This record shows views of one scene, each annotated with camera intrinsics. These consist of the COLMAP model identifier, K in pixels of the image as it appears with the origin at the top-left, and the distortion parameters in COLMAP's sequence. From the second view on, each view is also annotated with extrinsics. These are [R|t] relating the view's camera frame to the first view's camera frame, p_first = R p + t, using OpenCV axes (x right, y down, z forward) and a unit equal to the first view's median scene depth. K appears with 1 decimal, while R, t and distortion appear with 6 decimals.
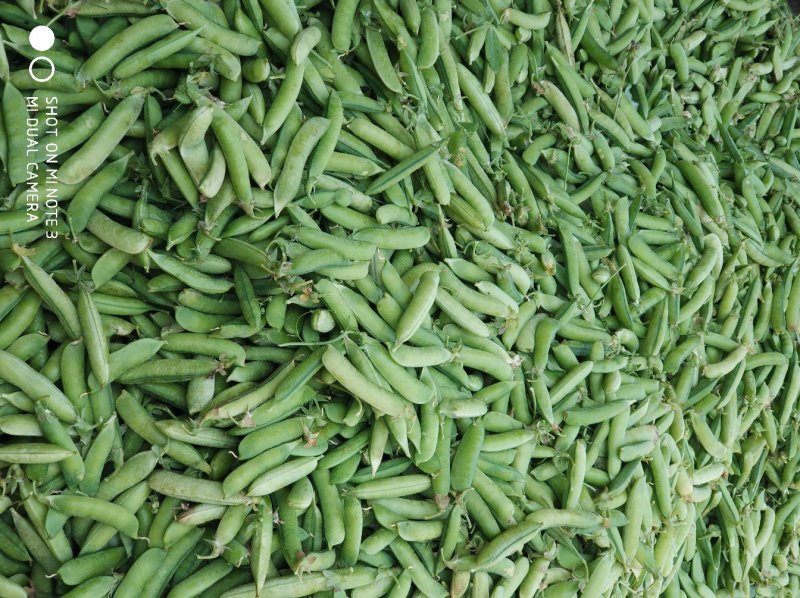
lens RADIAL K [[1503.4, 0, 400.0], [0, 1503.4, 299.0], [0, 0, 1]] dist [-0.005393, 1.198706]
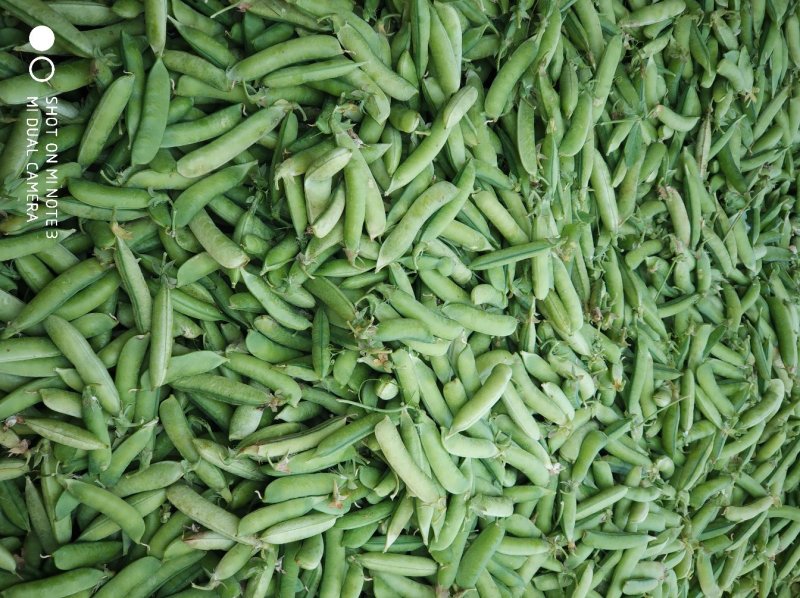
lens RADIAL K [[1503.4, 0, 400.0], [0, 1503.4, 299.0], [0, 0, 1]] dist [-0.005393, 1.198706]
pose [[0.947776, 0.318745, 0.011087, -0.070390], [-0.318808, 0.945826, 0.061438, -0.099054], [0.009097, -0.061764, 0.998049, 0.031802]]
